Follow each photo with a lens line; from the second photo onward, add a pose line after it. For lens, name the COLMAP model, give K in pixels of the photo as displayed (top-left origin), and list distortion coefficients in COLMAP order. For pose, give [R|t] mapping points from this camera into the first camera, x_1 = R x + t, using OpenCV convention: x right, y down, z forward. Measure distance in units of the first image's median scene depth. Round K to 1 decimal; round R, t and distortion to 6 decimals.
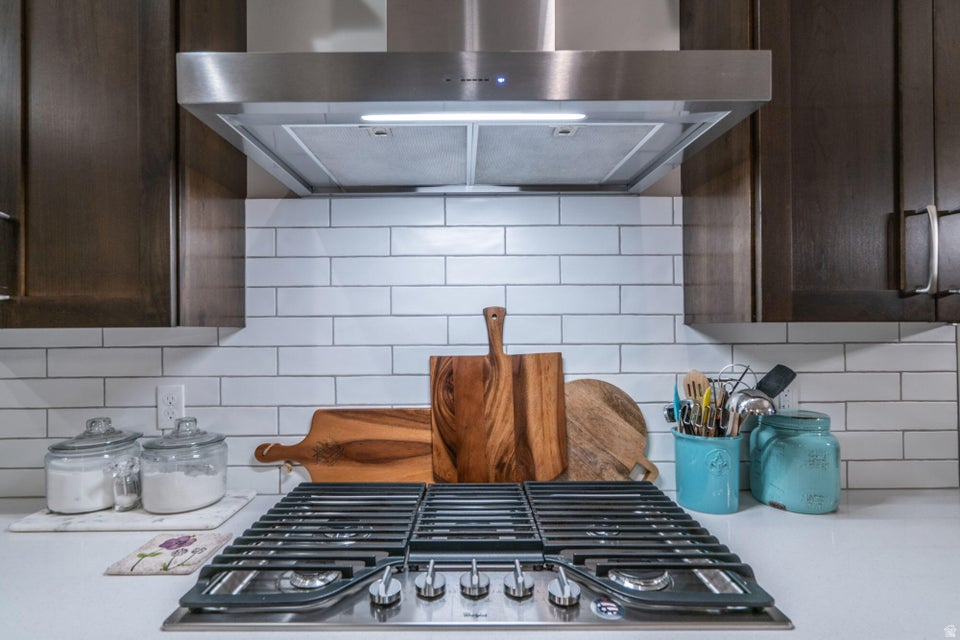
lens RADIAL K [[434.2, 0, 485.0], [0, 434.2, 319.7], [0, 0, 1]] dist [0.005059, -0.000177]
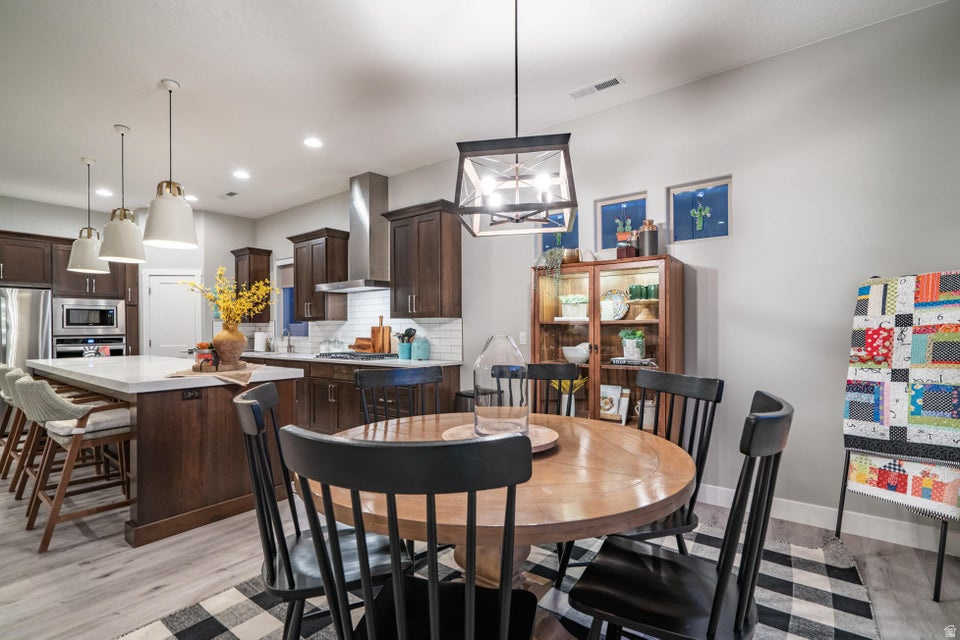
lens RADIAL K [[434.2, 0, 478.6], [0, 434.2, 326.7], [0, 0, 1]] dist [0.005059, -0.000177]
pose [[0.797799, -0.000907, -0.602923, 3.557663], [-0.002146, 0.999988, -0.004345, 0.103345], [0.602920, 0.004761, 0.797788, -1.990267]]
